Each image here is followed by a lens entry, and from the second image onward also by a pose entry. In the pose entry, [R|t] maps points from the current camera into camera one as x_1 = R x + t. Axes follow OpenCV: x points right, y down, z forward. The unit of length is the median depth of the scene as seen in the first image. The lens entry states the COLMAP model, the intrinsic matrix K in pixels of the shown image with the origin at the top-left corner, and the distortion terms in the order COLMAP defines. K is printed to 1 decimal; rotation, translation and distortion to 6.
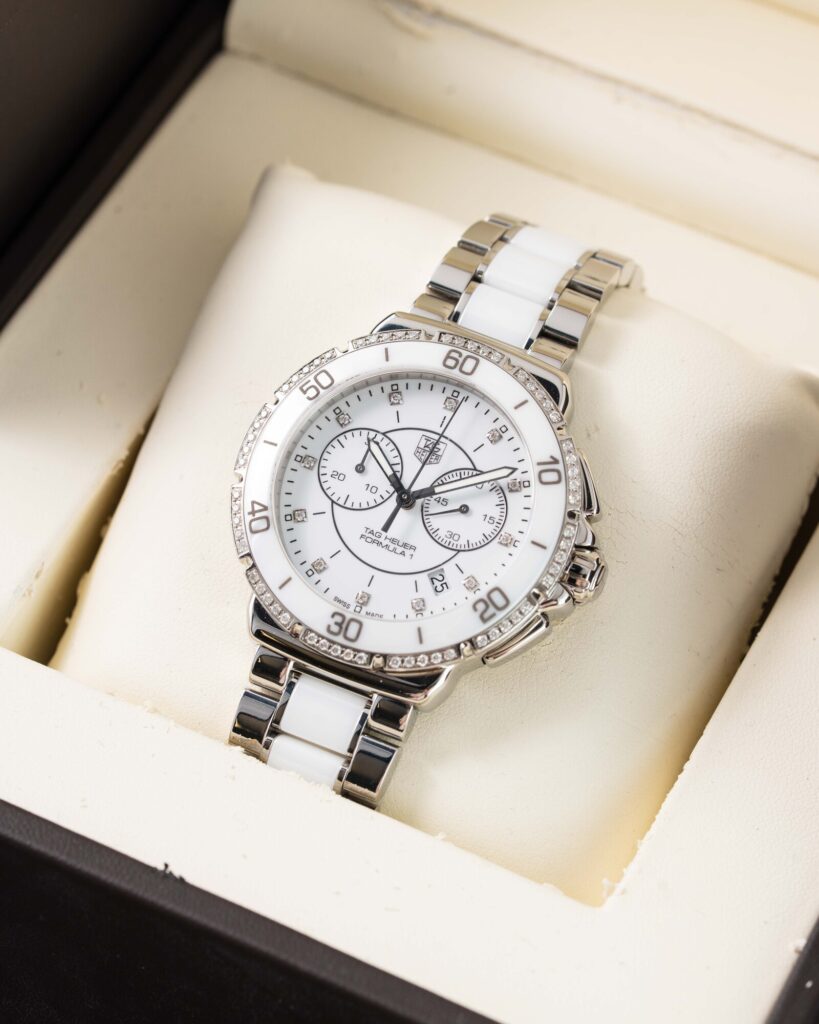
lens RADIAL K [[4525.8, 0, 407.9], [0, 4525.8, 512.8], [0, 0, 1]] dist [0.047095, 0.000000]
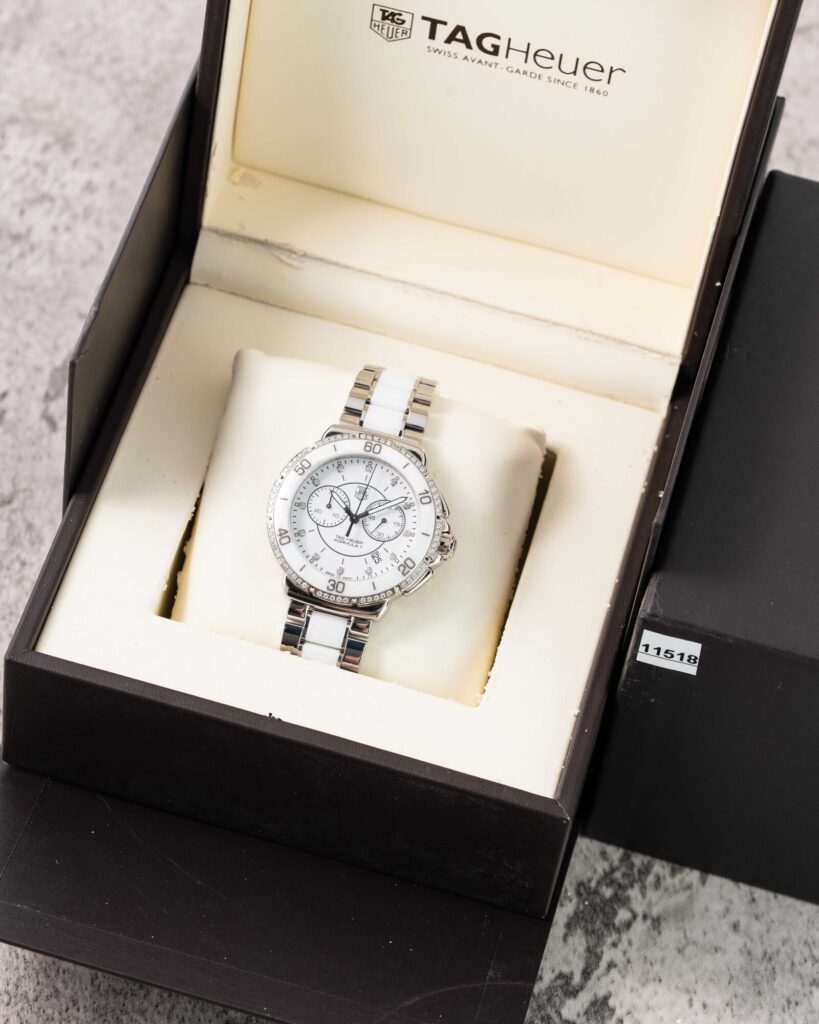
lens RADIAL K [[4525.8, 0, 410.4], [0, 4525.8, 510.4], [0, 0, 1]] dist [0.047095, 0.000000]
pose [[0.978624, -0.119525, 0.167358, -0.312140], [0.111757, 0.992206, 0.055119, -0.114797], [-0.172642, -0.035238, 0.984354, -0.984512]]
